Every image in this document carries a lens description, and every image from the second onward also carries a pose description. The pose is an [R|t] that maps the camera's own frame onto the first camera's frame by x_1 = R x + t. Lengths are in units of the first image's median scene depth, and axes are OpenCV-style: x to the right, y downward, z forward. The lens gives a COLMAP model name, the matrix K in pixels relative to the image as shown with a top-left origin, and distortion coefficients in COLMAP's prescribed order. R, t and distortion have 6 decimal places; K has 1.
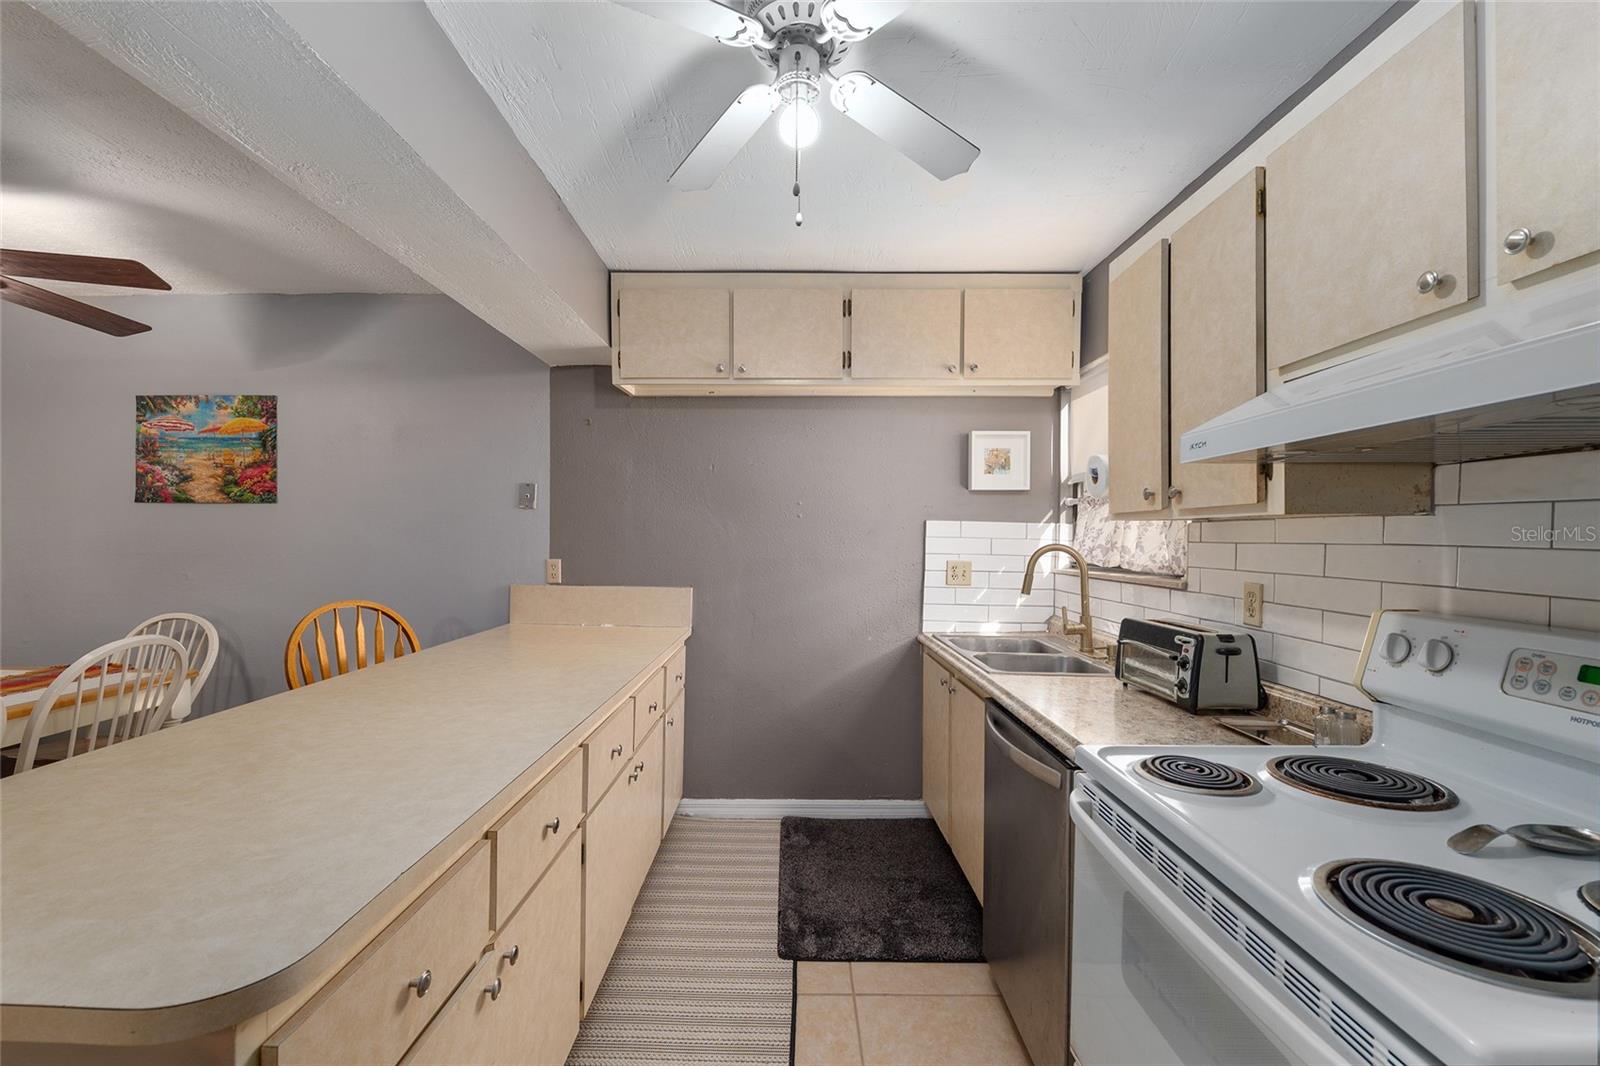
lens RADIAL K [[651.3, 0, 796.8], [0, 651.3, 535.3], [0, 0, 1]] dist [-0.014258, 0.000383]
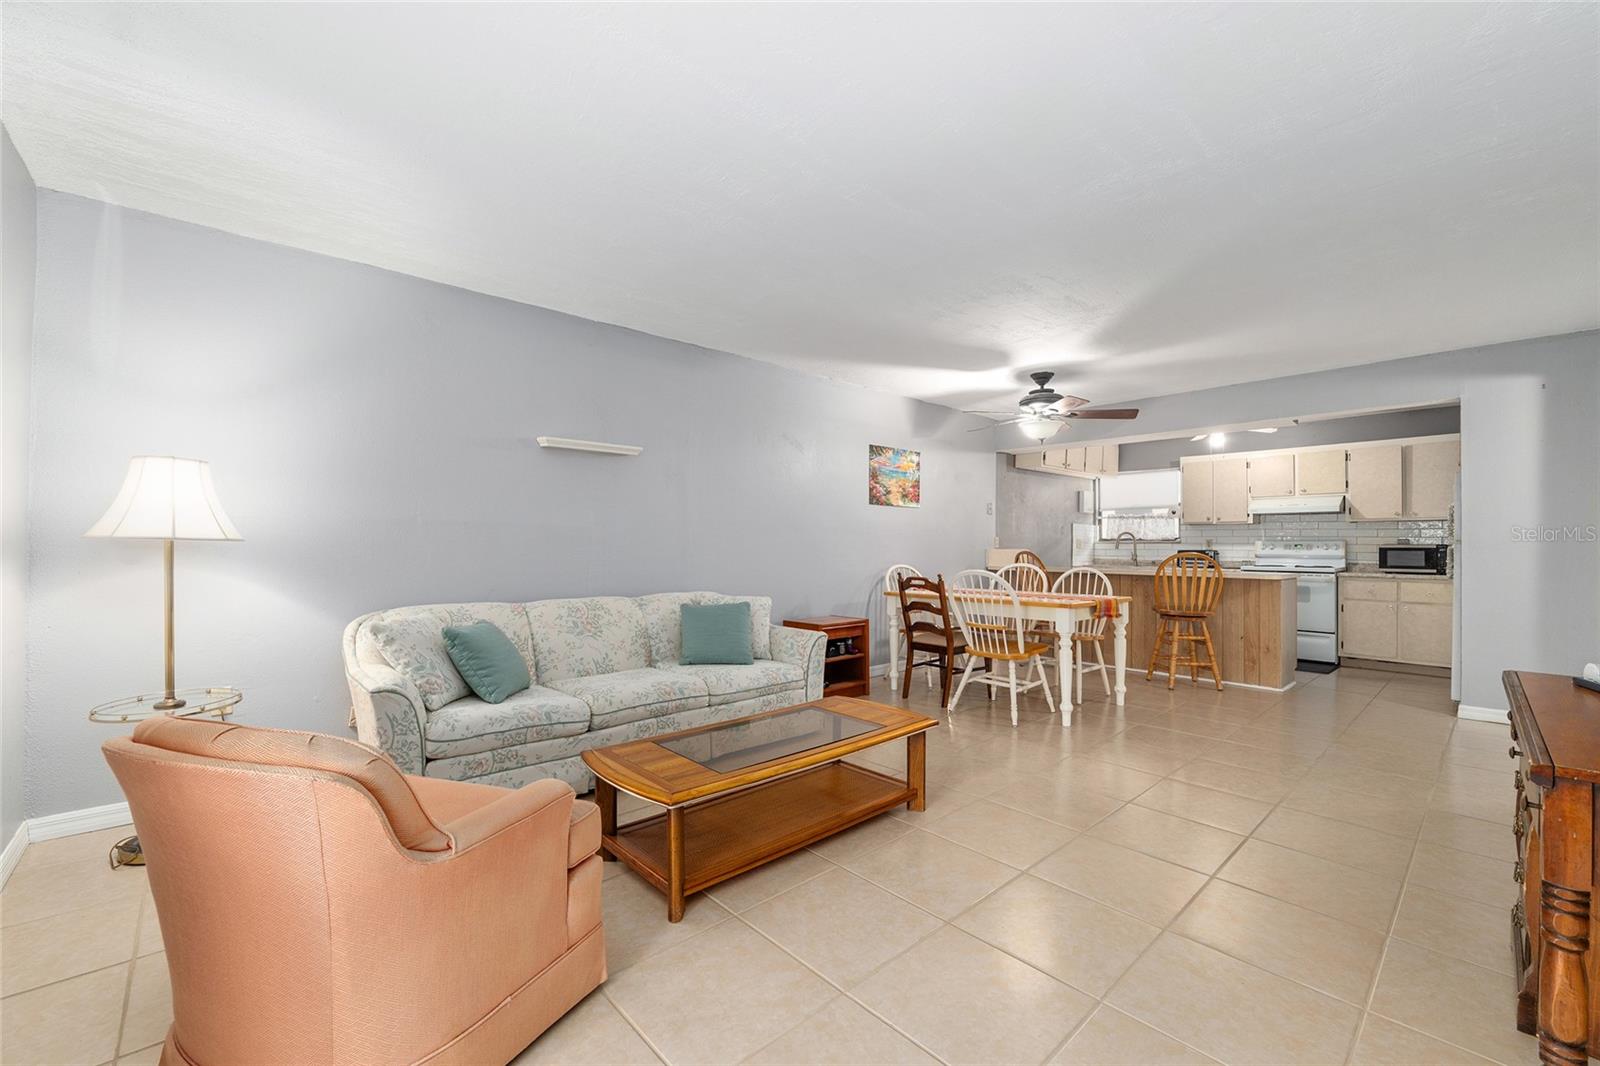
lens RADIAL K [[651.3, 0, 796.8], [0, 651.3, 535.3], [0, 0, 1]] dist [-0.014258, 0.000383]
pose [[0.745295, 0.008148, 0.666685, -2.390852], [-0.000891, 0.999937, -0.011225, 0.055968], [-0.666734, 0.007772, 0.745255, -0.214266]]
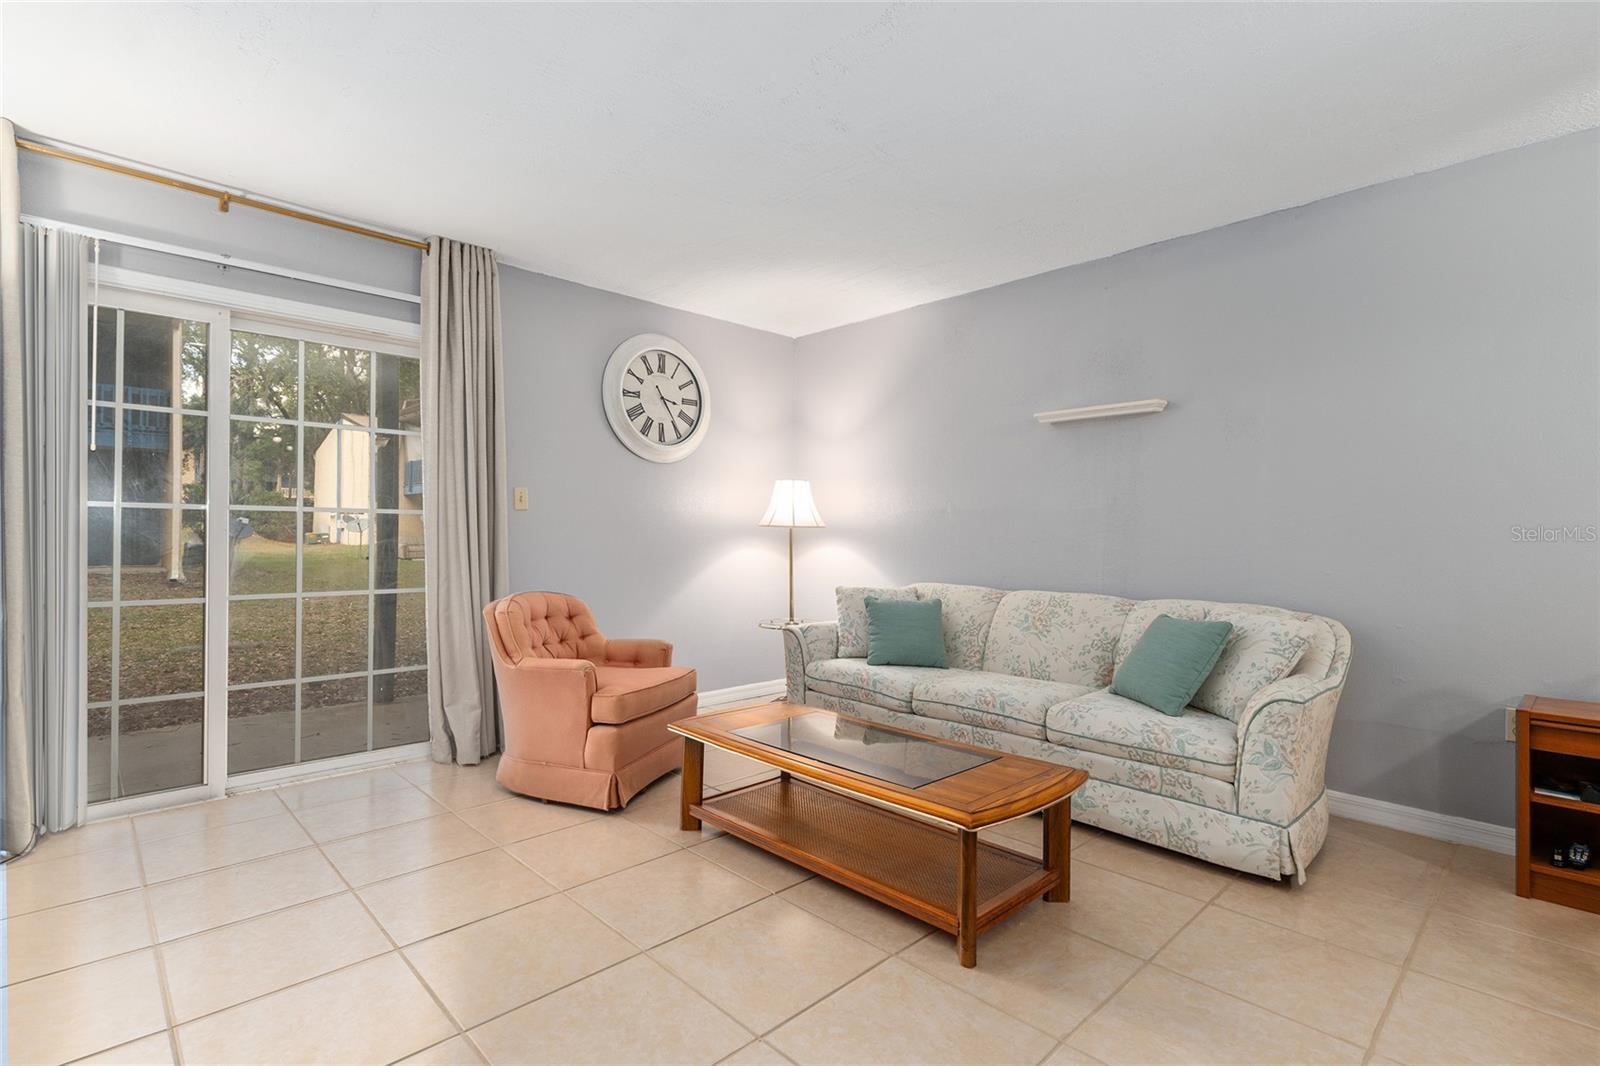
lens RADIAL K [[749.9, 0, 797.6], [0, 749.9, 539.2], [0, 0, 1]] dist [-0.000349, 0.000048]
pose [[0.688806, 0.004765, -0.724930, -1.315628], [-0.010488, 0.999939, -0.003392, 0.082763], [0.724870, 0.009940, 0.688814, -0.180146]]
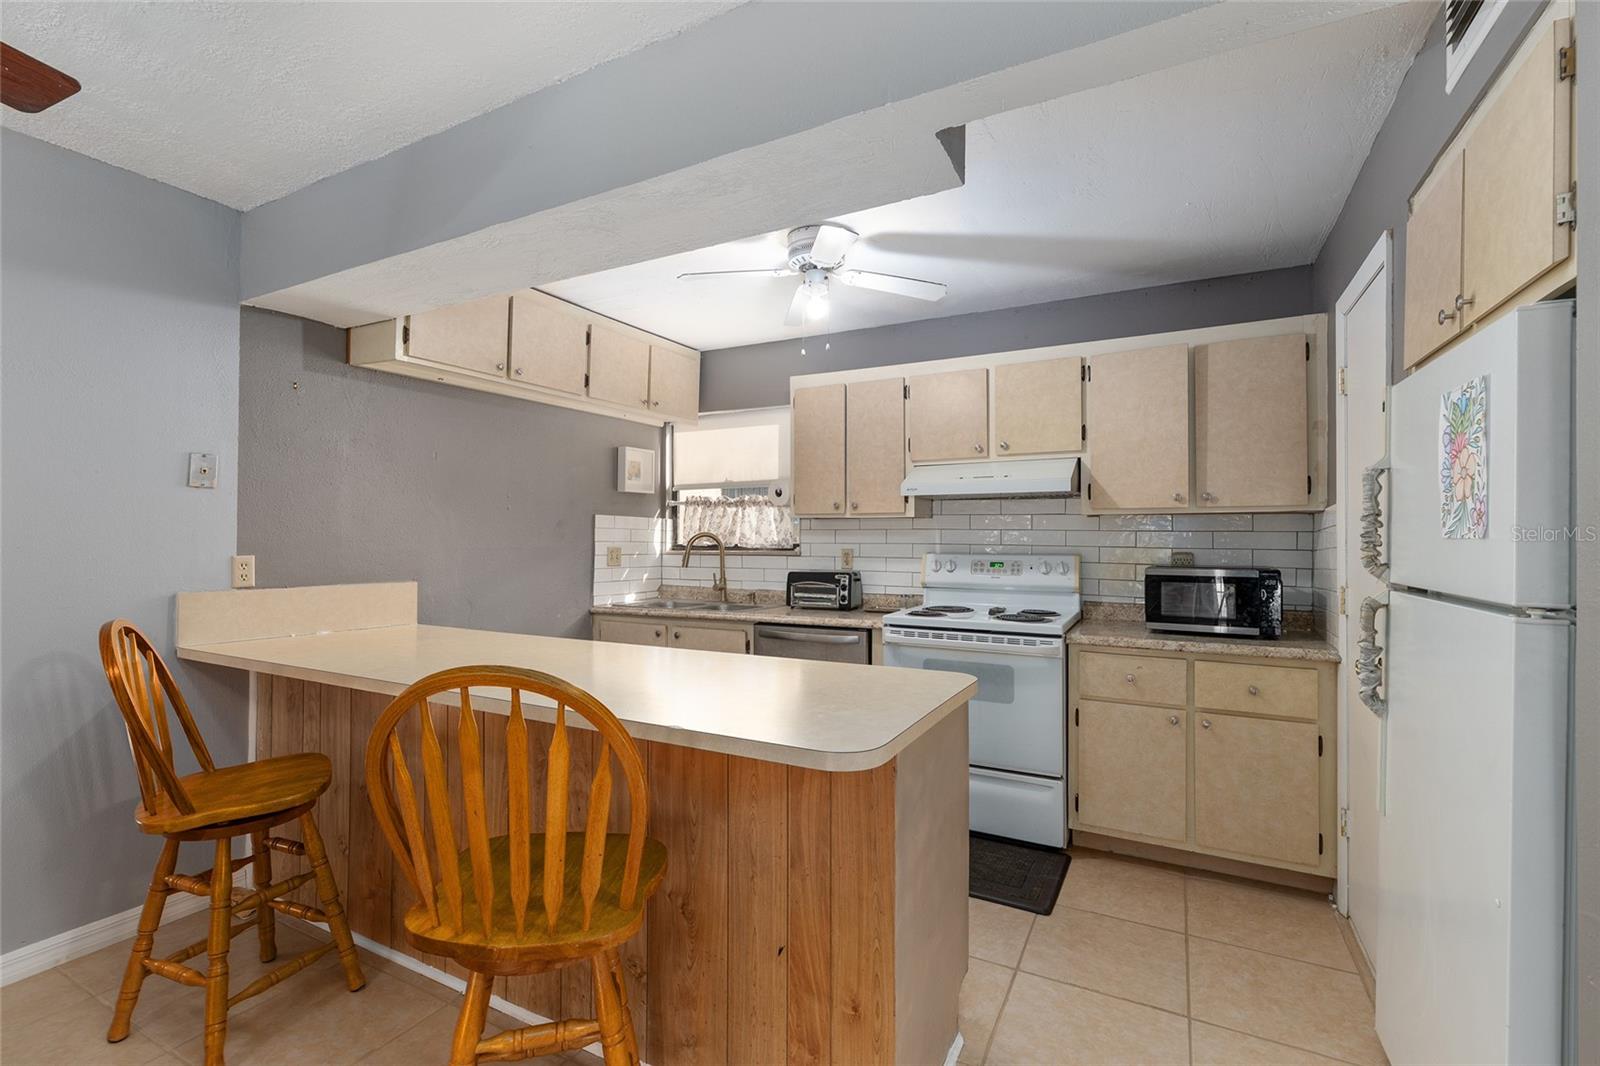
lens RADIAL K [[709.4, 0, 796.9], [0, 709.4, 528.3], [0, 0, 1]] dist [-0.002386, -0.000115]
pose [[0.473401, 0.002601, 0.880843, -0.803458], [0.002787, 0.999986, -0.004451, 0.009822], [-0.880843, 0.004562, 0.473387, 0.029516]]
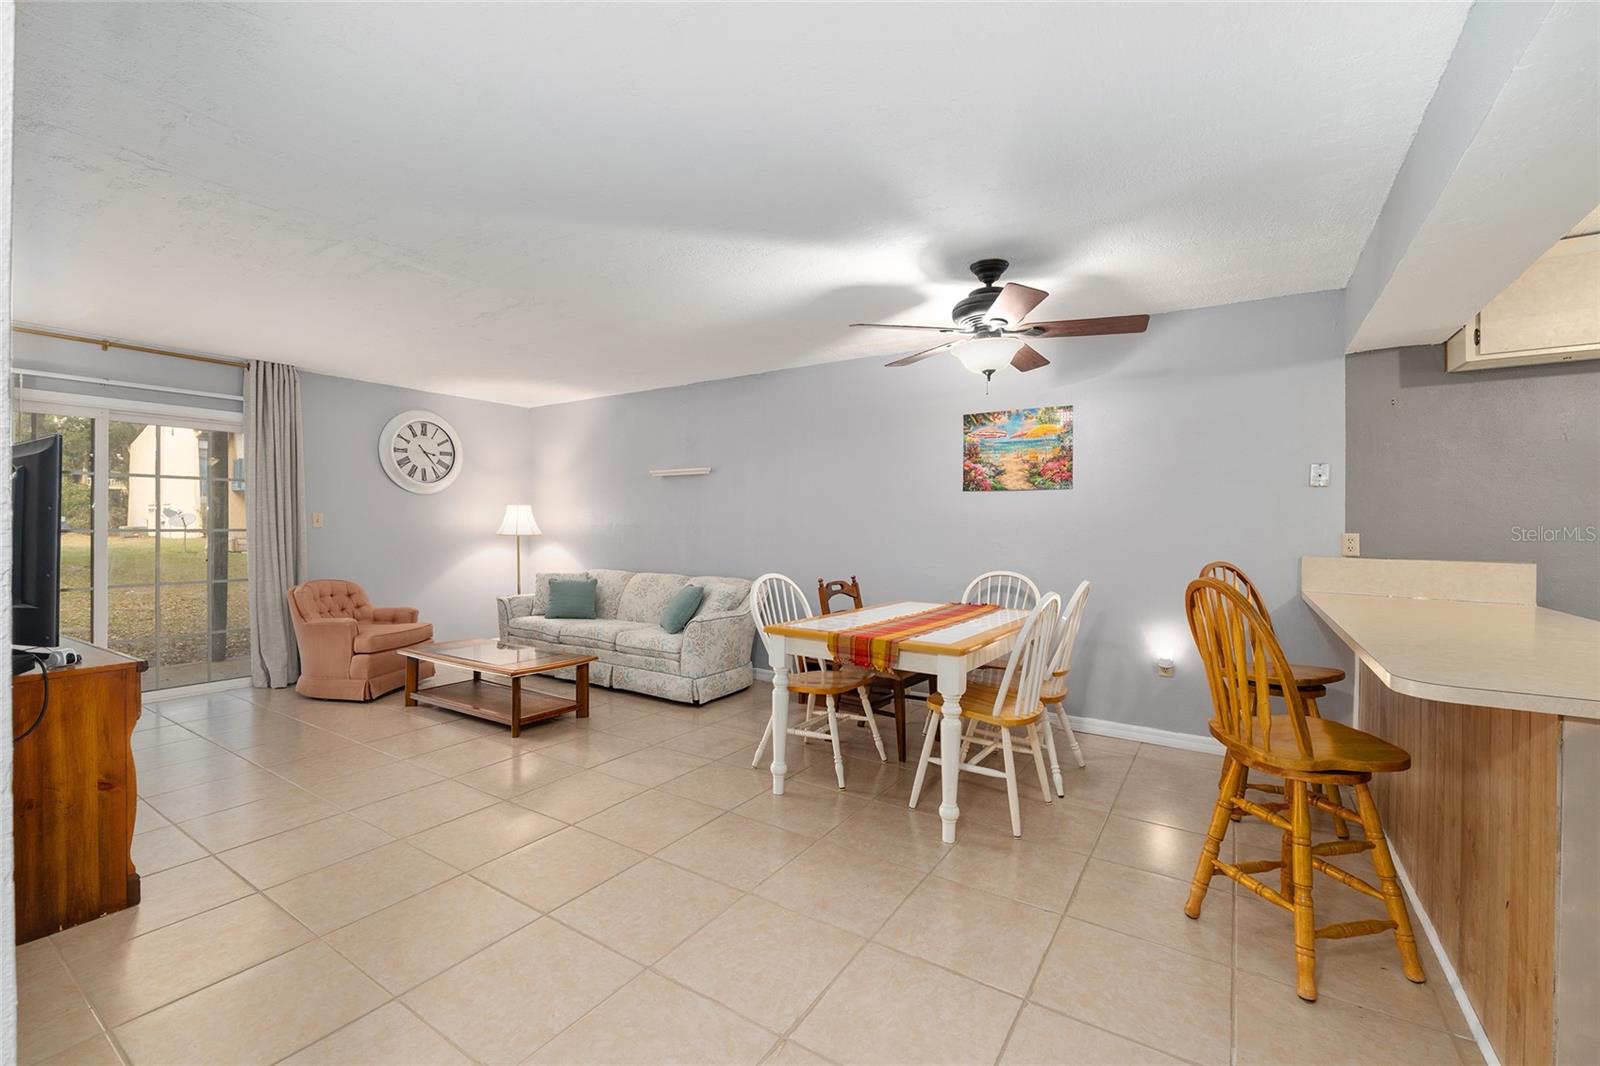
lens RADIAL K [[662.9, 0, 795.7], [0, 662.9, 526.8], [0, 0, 1]] dist [-0.013503, -0.000146]
pose [[0.834805, 0.000128, -0.550546, -0.541839], [-0.003976, 0.999975, -0.005796, 0.035870], [0.550531, 0.007027, 0.834785, -0.402915]]
